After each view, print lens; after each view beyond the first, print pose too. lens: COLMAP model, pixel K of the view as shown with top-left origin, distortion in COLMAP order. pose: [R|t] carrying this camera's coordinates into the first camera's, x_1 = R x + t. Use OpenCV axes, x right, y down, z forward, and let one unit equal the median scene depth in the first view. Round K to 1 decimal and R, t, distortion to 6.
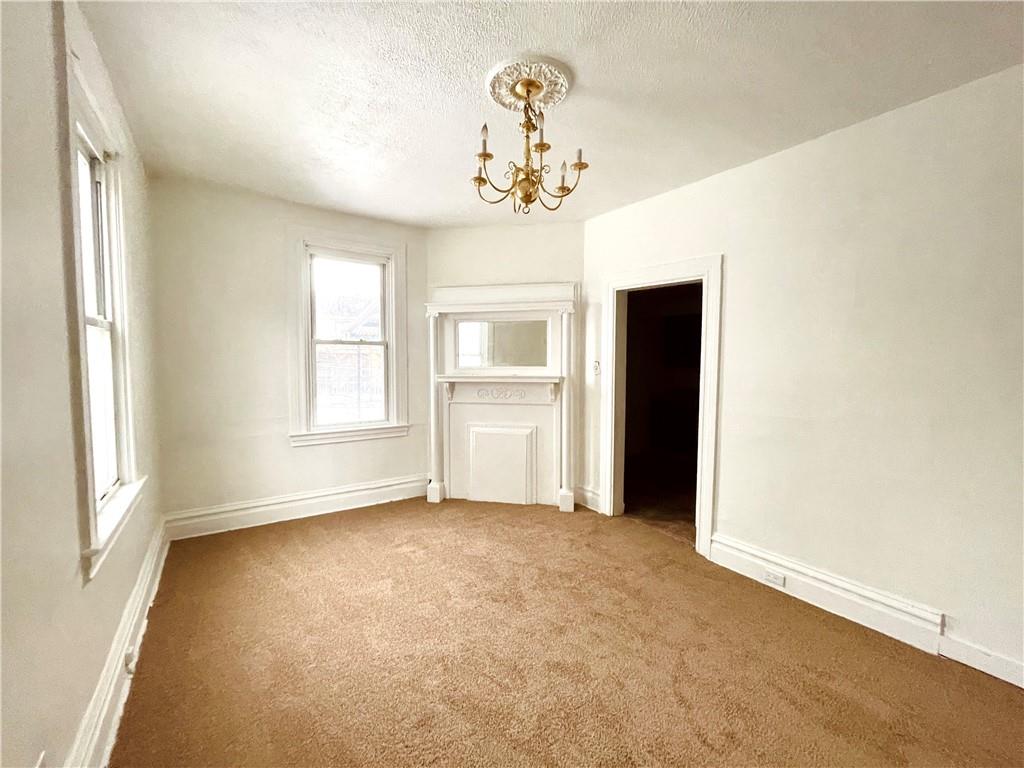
lens RADIAL K [[413.1, 0, 509.0], [0, 413.1, 382.6], [0, 0, 1]] dist [-0.000498, -0.000477]
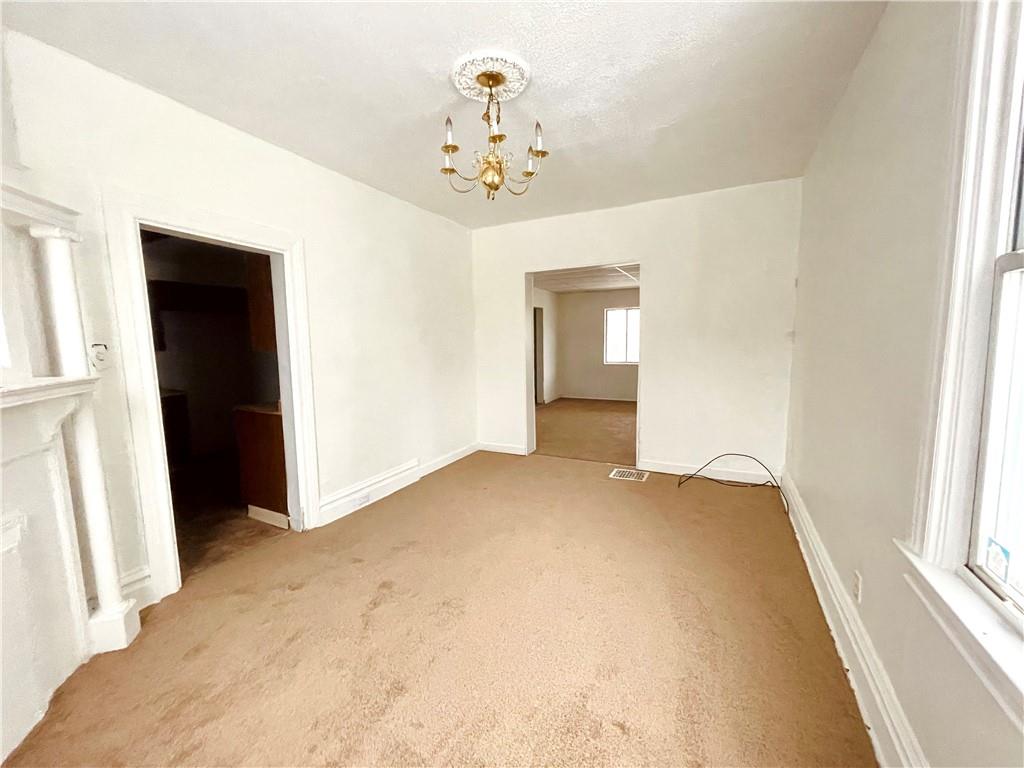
lens RADIAL K [[413.1, 0, 512.7], [0, 413.1, 385.8], [0, 0, 1]] dist [-0.000498, -0.000477]
pose [[-0.491974, -0.087894, 0.866162, -0.519458], [0.069148, 0.987803, 0.139513, -0.040526], [-0.867859, 0.128530, -0.479896, 0.804161]]
